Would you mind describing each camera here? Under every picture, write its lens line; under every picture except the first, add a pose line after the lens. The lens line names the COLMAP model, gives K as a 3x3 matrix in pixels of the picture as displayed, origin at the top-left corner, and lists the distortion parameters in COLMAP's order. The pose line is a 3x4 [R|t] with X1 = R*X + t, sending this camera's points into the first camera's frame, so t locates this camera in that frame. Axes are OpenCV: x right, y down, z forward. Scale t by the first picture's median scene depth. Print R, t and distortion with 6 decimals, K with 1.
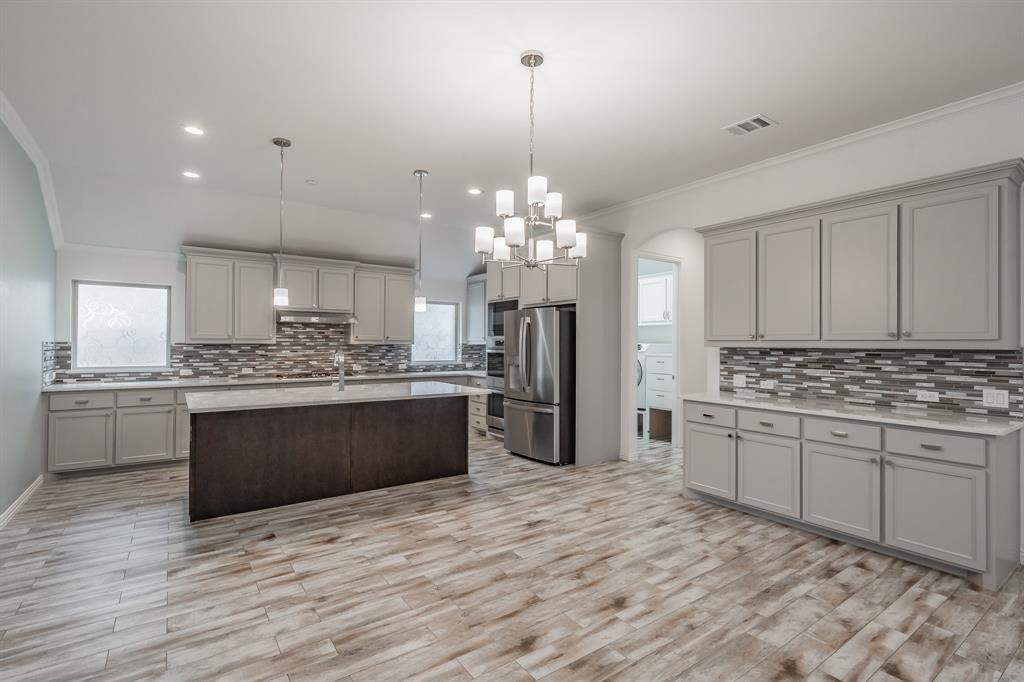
lens RADIAL K [[458.8, 0, 497.1], [0, 458.8, 338.8], [0, 0, 1]] dist [-0.001101, -0.001859]
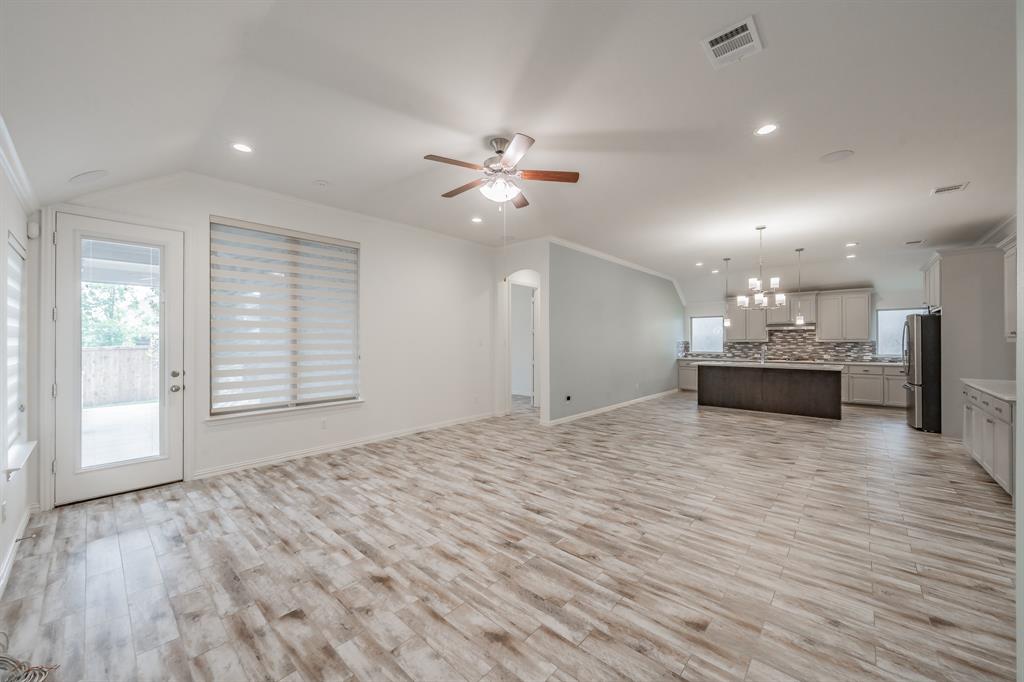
lens RADIAL K [[395.8, 0, 518.8], [0, 395.8, 339.0], [0, 0, 1]] dist [-0.002985, 0.000021]
pose [[0.213668, -0.010498, -0.976850, 0.897714], [0.012854, 0.999886, -0.007934, -0.000911], [0.976822, -0.010861, 0.213778, -0.359004]]
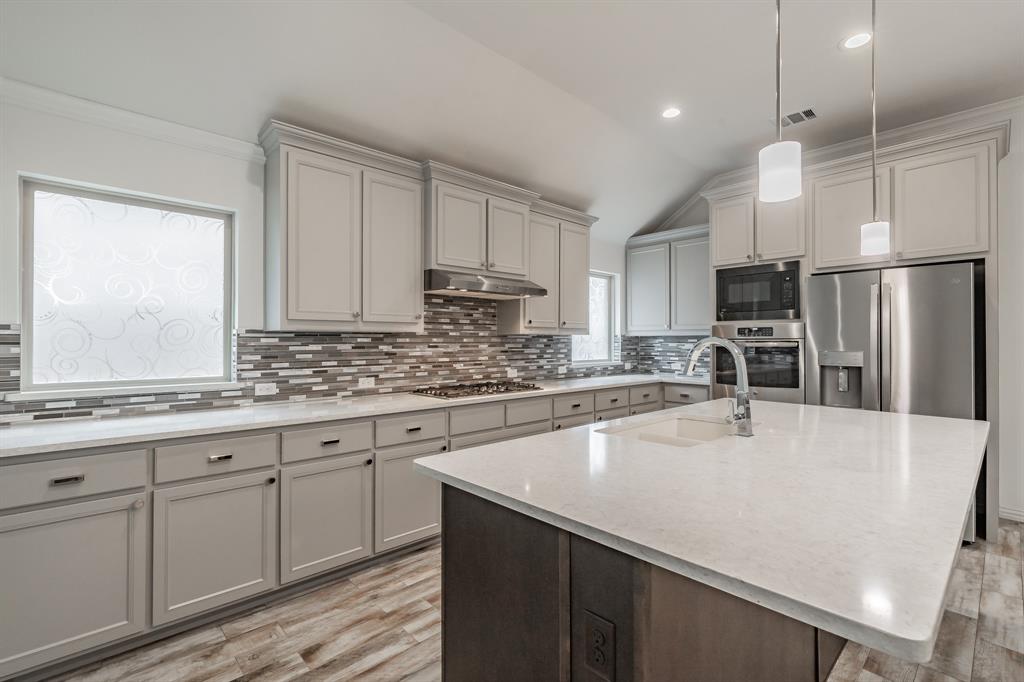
lens RADIAL K [[458.8, 0, 476.4], [0, 458.8, 335.5], [0, 0, 1]] dist [-0.001101, -0.001859]
pose [[0.990615, -0.004393, 0.136614, -0.496399], [0.005148, 0.999973, -0.005176, 0.018152], [-0.136588, 0.005830, 0.990611, 0.458254]]
